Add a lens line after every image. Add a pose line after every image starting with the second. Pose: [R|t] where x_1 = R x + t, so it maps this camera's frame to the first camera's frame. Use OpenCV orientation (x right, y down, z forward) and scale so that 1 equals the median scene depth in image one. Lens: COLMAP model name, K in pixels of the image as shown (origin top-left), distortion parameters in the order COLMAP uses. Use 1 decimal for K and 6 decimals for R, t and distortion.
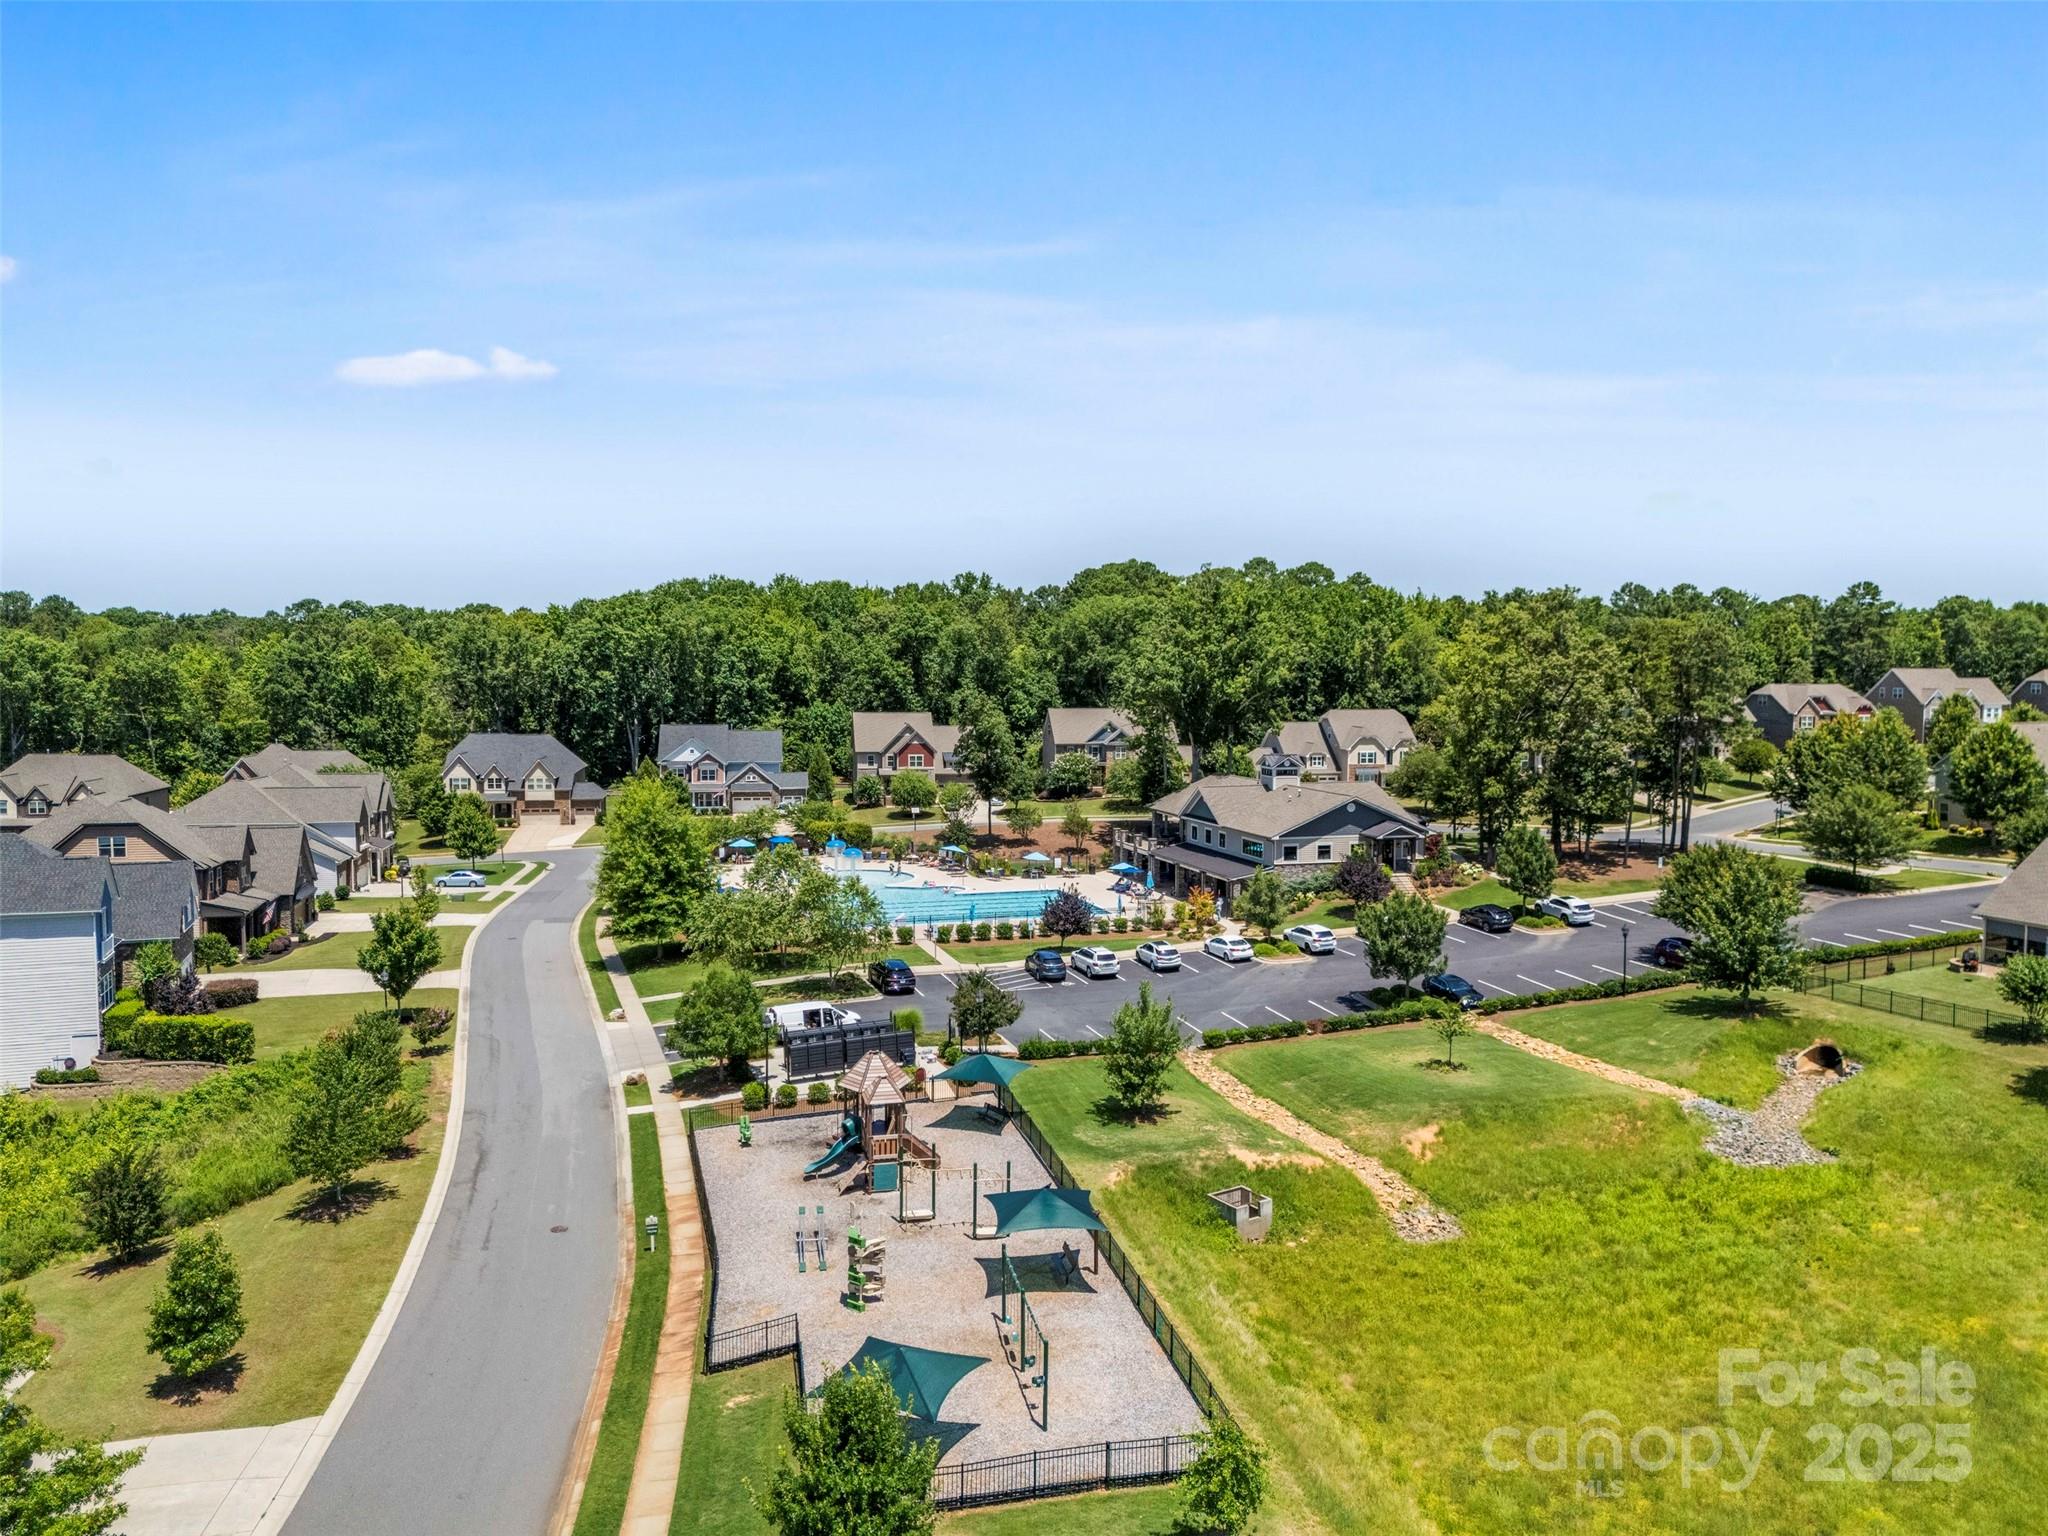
lens RADIAL K [[1472.3, 0, 1023.1], [0, 1472.3, 783.4], [0, 0, 1]] dist [-0.007497, 0.006341]
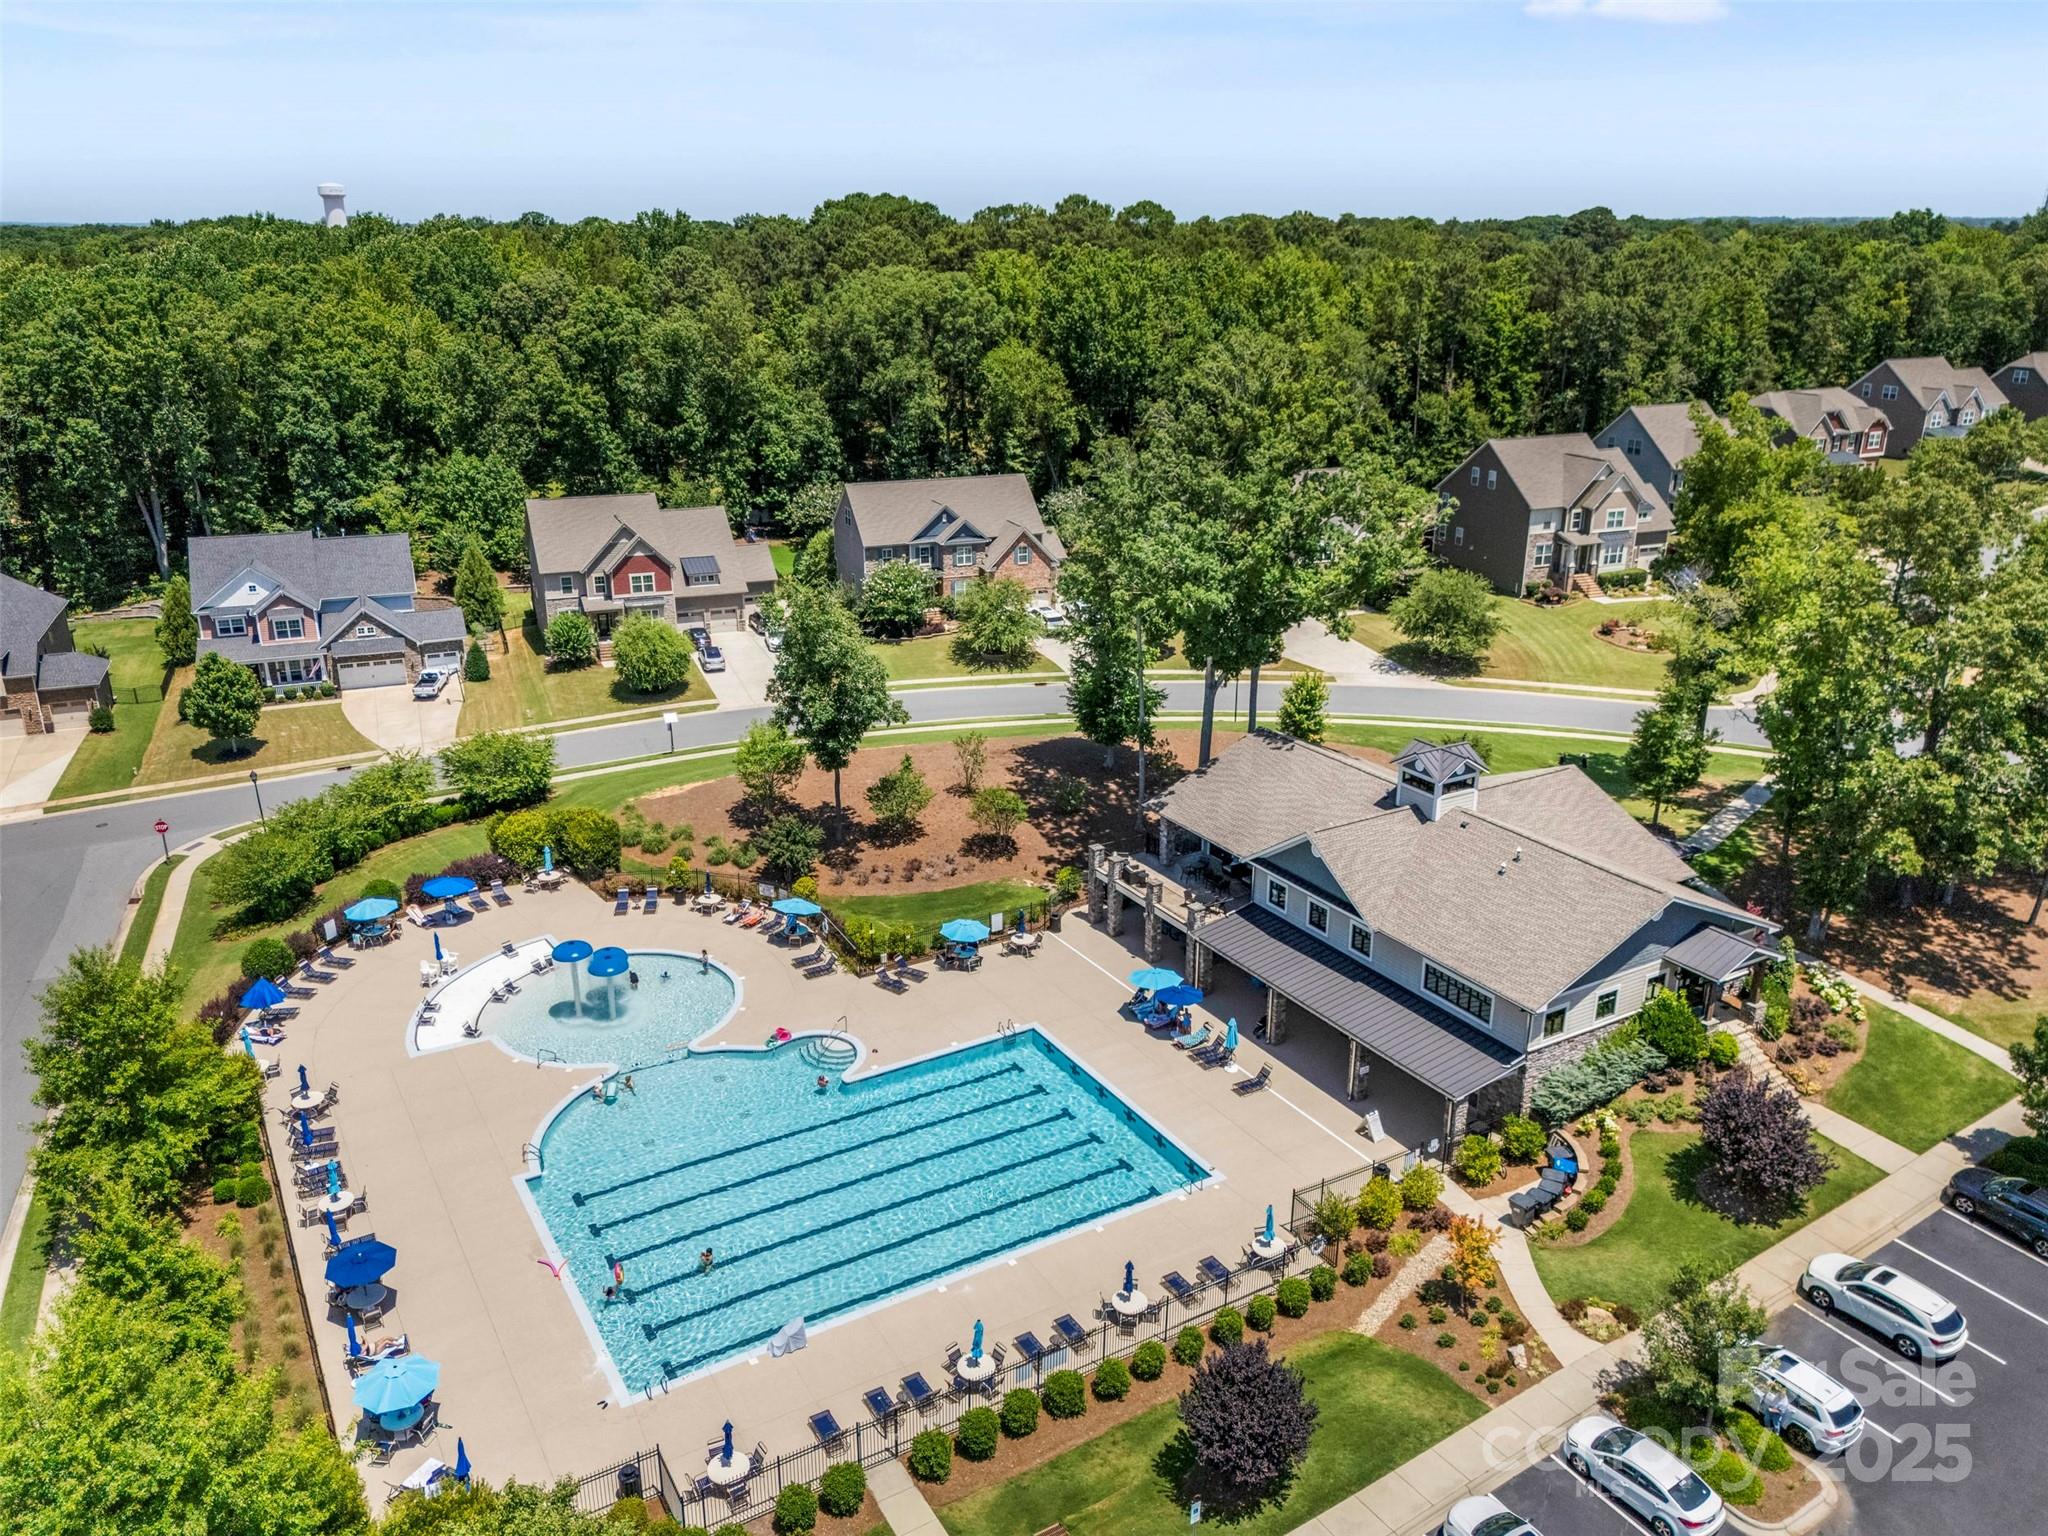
lens RADIAL K [[1472.3, 0, 1024.4], [0, 1472.3, 771.7], [0, 0, 1]] dist [-0.007497, 0.006341]
pose [[0.973411, -0.083421, 0.213334, -0.049395], [0.023529, 0.962816, 0.269132, -0.092614], [-0.227852, -0.256956, 0.939179, 0.319383]]
